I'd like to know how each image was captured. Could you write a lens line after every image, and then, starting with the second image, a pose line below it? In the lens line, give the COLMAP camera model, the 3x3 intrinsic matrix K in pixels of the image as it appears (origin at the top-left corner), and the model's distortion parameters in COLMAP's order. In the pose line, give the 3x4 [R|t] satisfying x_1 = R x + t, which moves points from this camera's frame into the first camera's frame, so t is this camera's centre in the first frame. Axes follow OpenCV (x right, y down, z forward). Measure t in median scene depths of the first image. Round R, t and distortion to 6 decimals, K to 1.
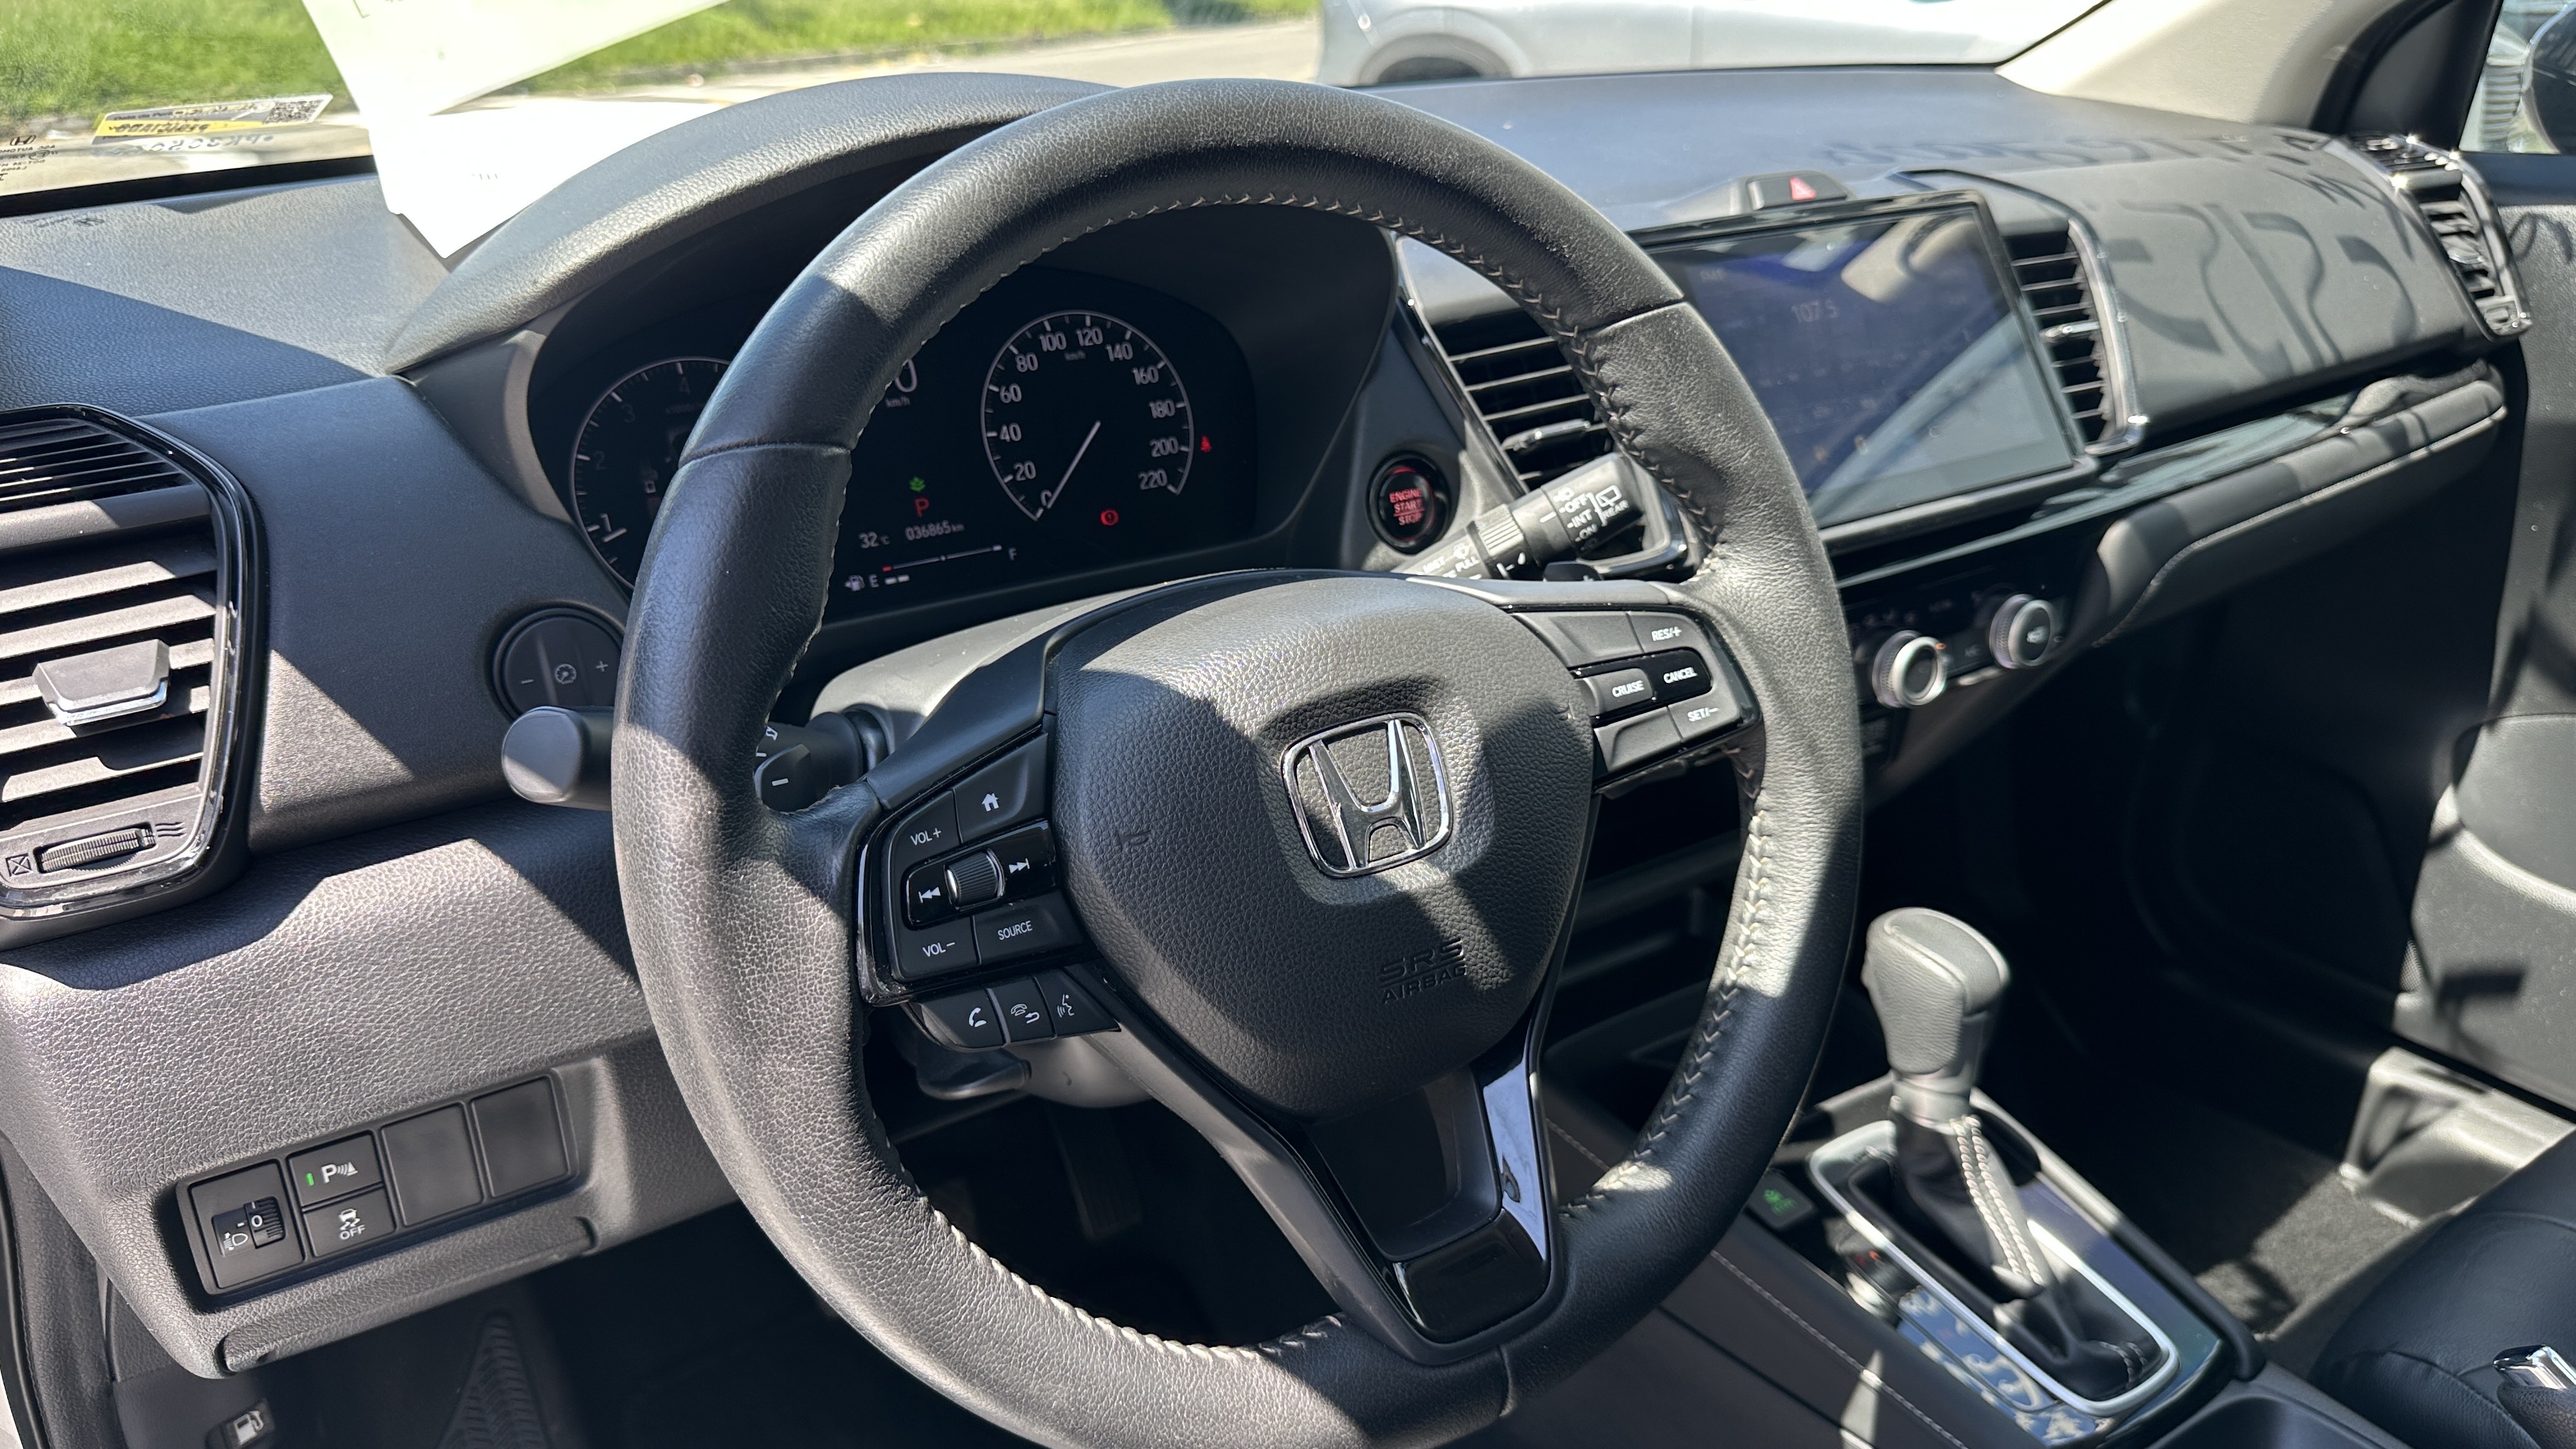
lens RADIAL K [[1874.4, 0, 1287.6], [0, 1874.4, 707.6], [0, 0, 1]] dist [-0.005919, -0.009162]
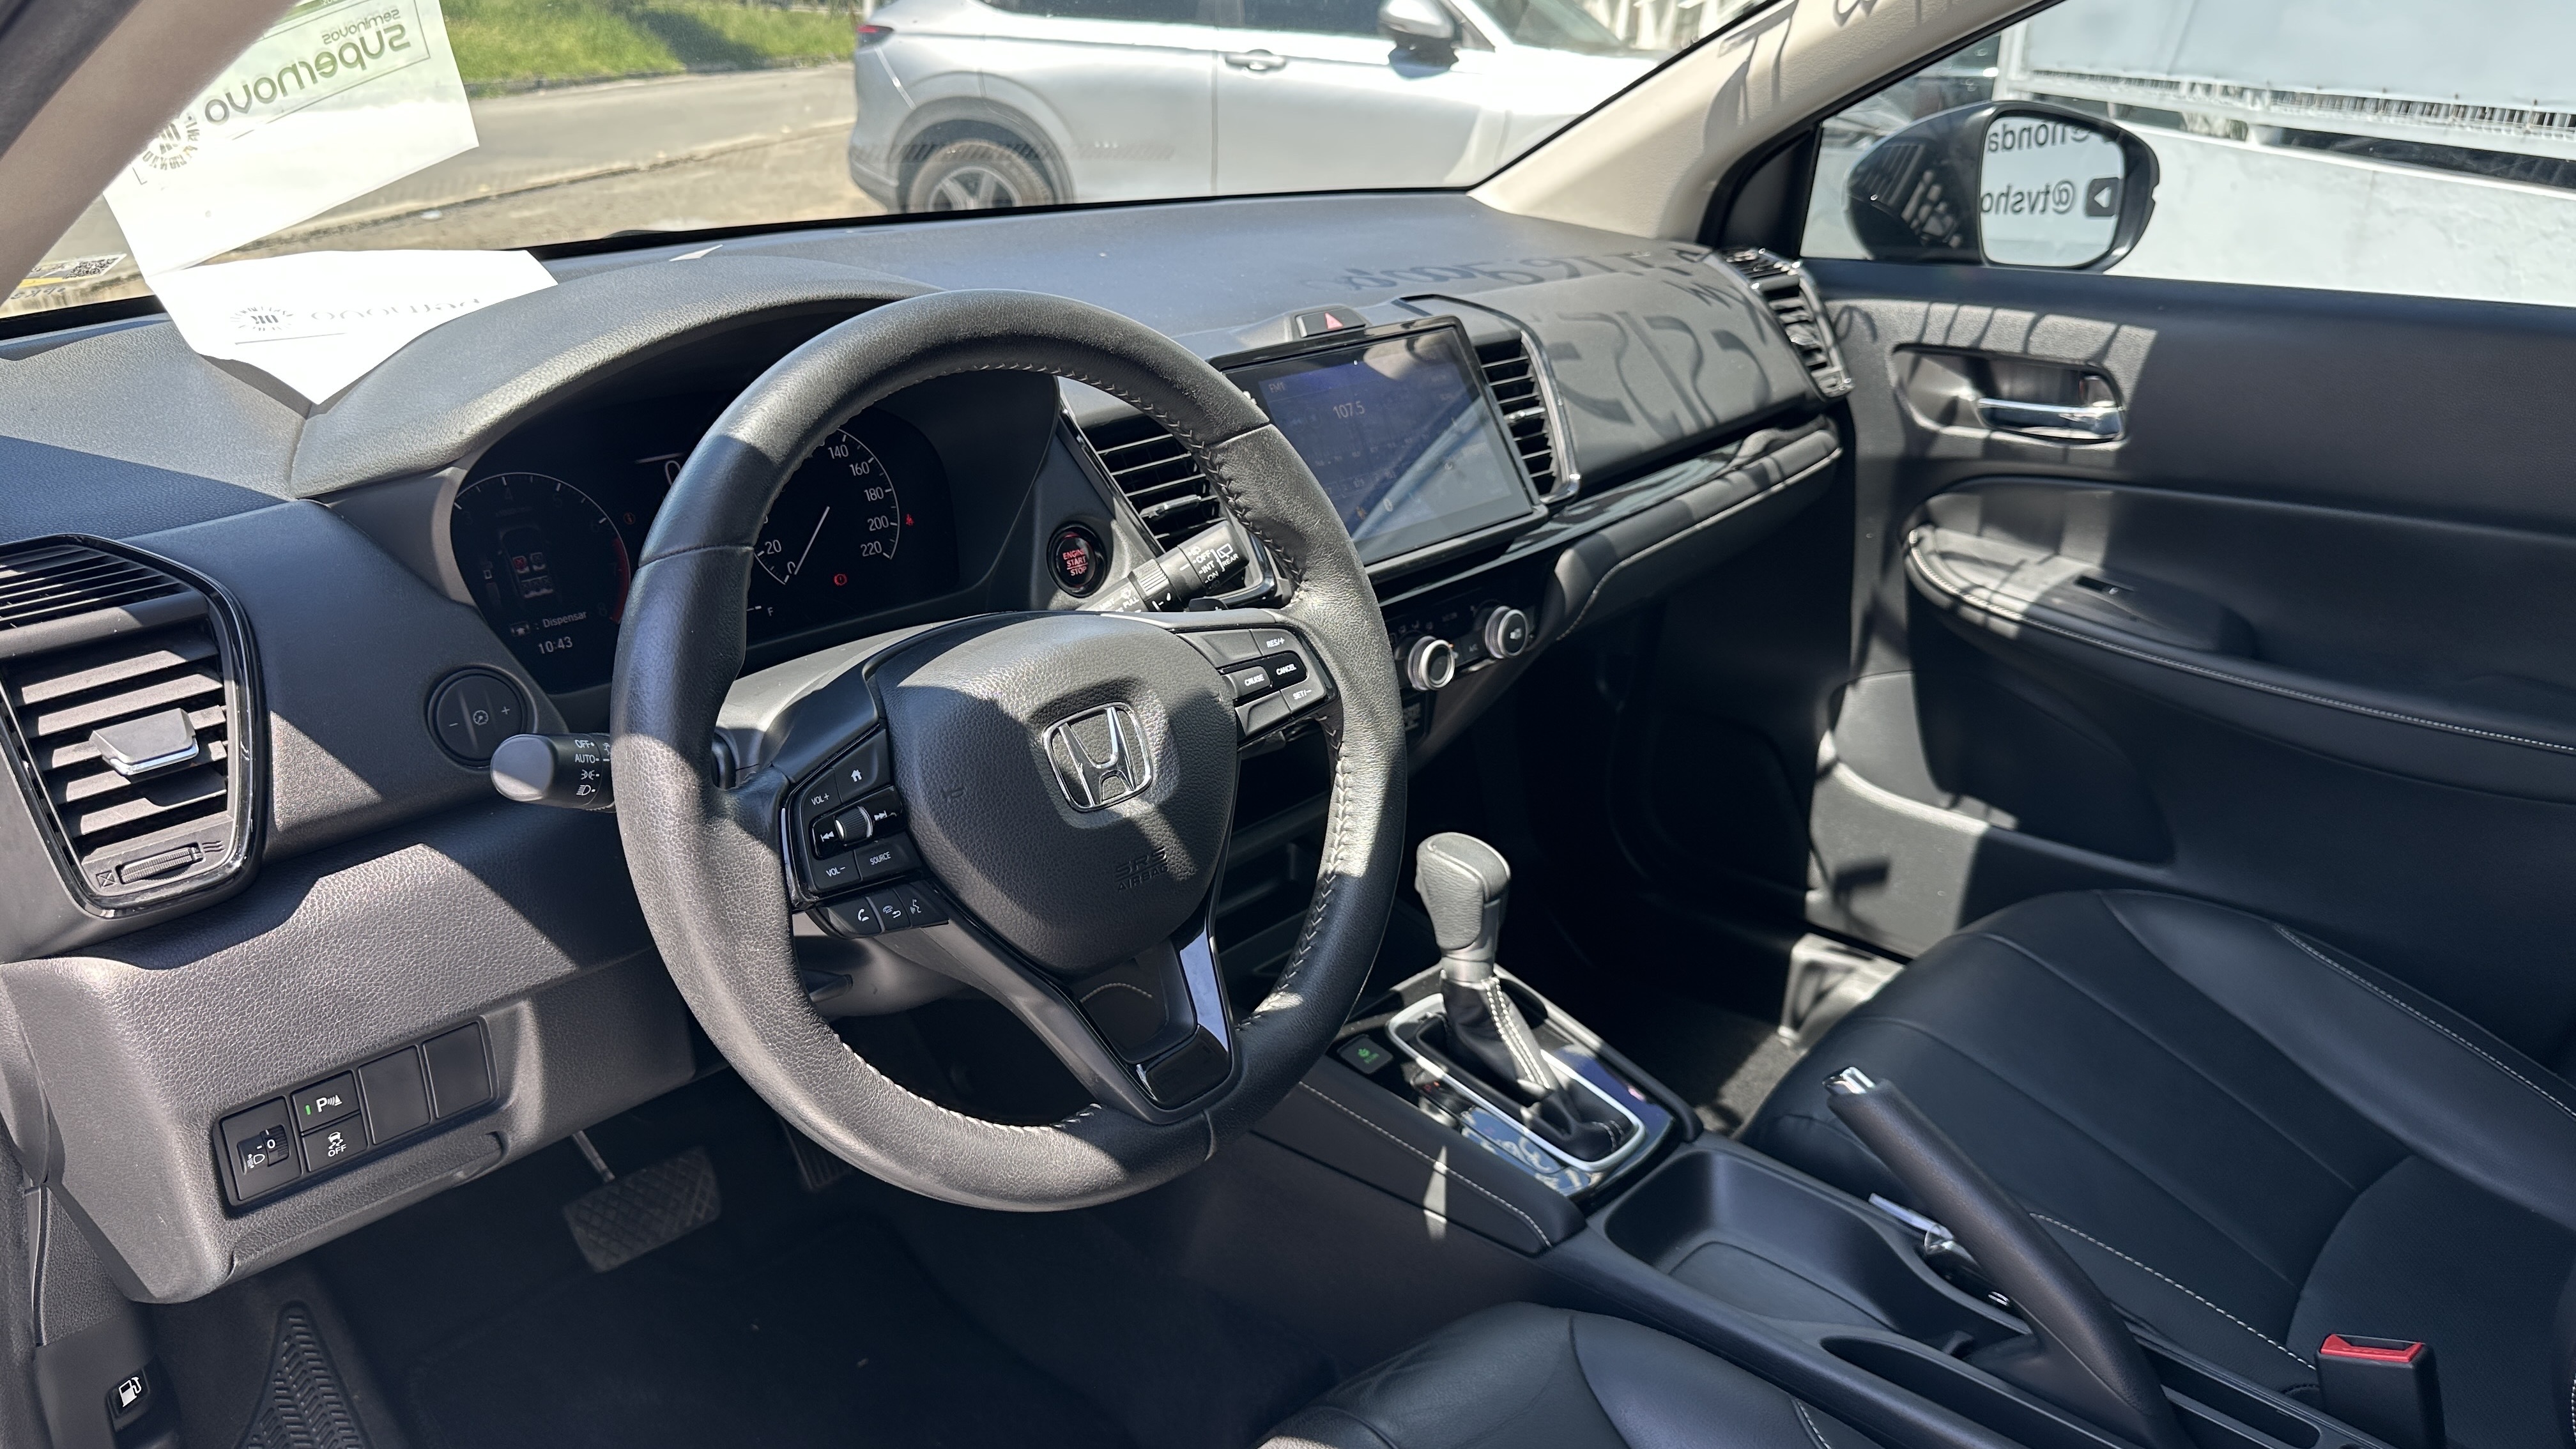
lens RADIAL K [[1843.6, 0, 1286.3], [0, 1843.6, 696.9], [0, 0, 1]] dist [0.160820, -0.216310]
pose [[0.970137, -0.062681, 0.234317, -0.092730], [0.068372, 0.997528, -0.016233, 0.018853], [-0.232720, 0.031769, 0.972025, -0.298967]]
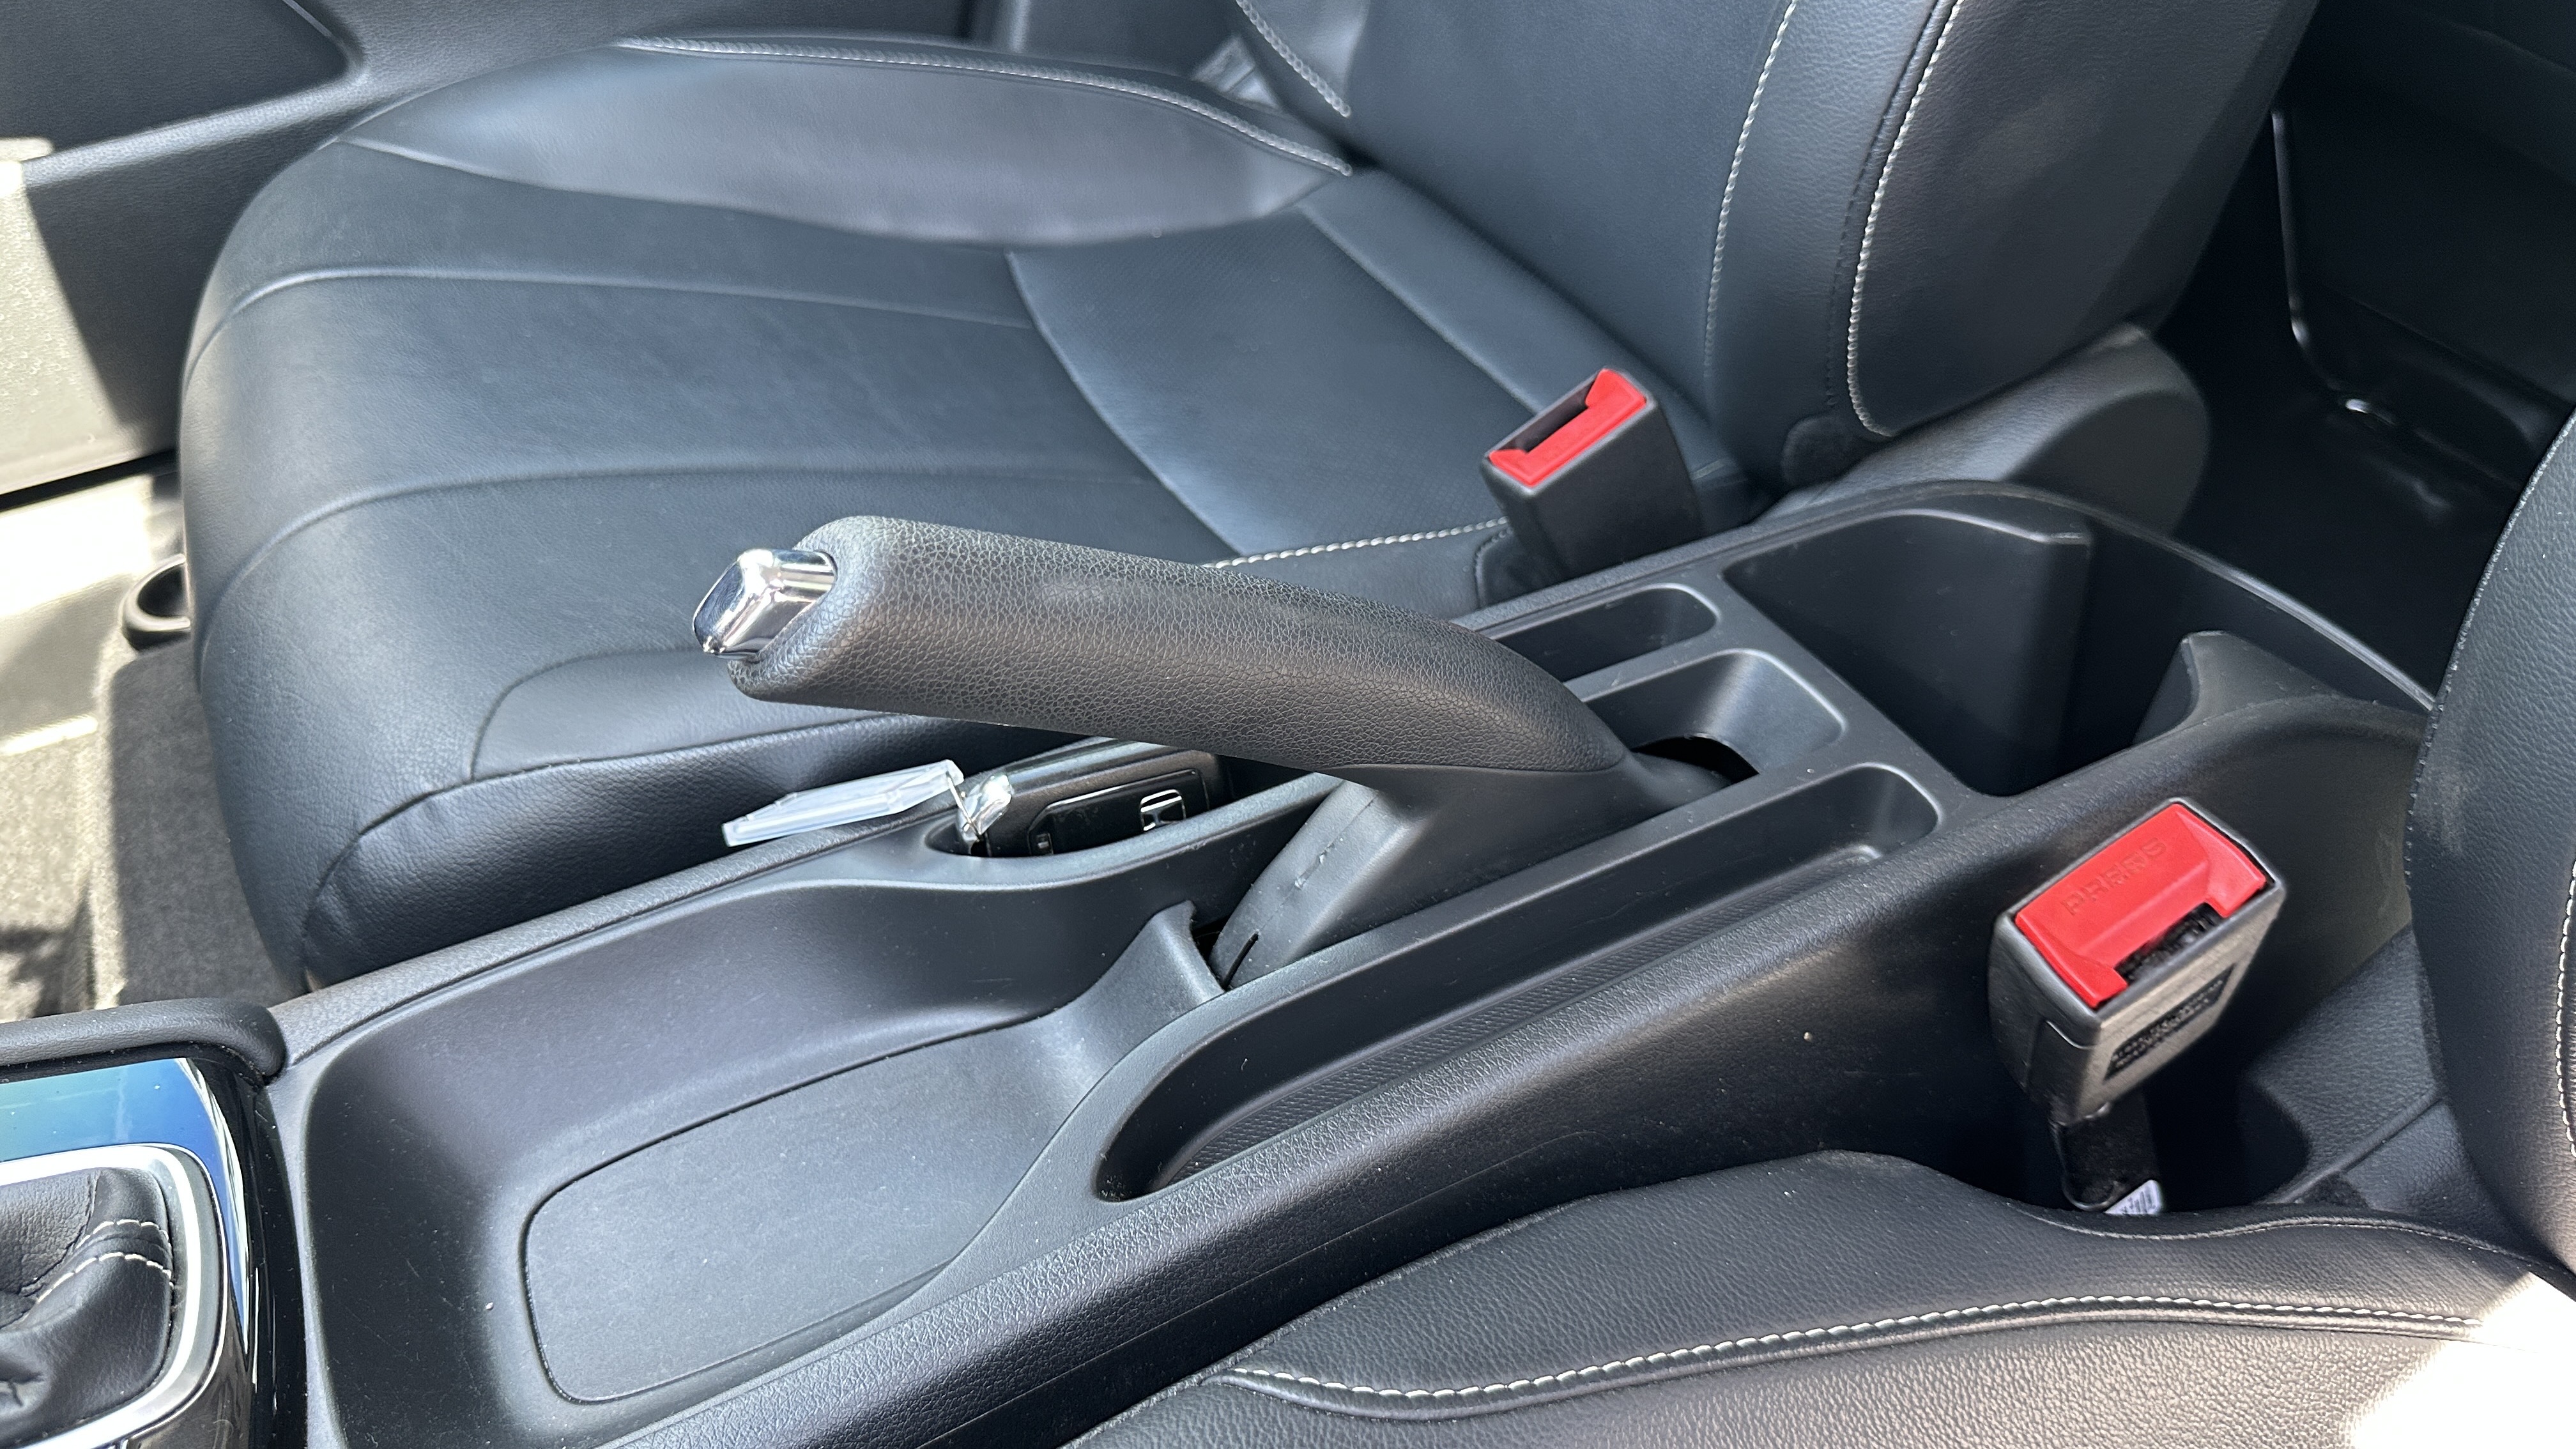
lens RADIAL K [[1837.2, 0, 1389.6], [0, 1837.2, 730.2], [0, 0, 1]] dist [-0.002912, -0.068553]
pose [[0.094372, -0.648854, 0.755038, 0.208041], [0.382745, 0.723779, 0.574152, 0.115646], [-0.919022, 0.234803, 0.316650, 0.490091]]
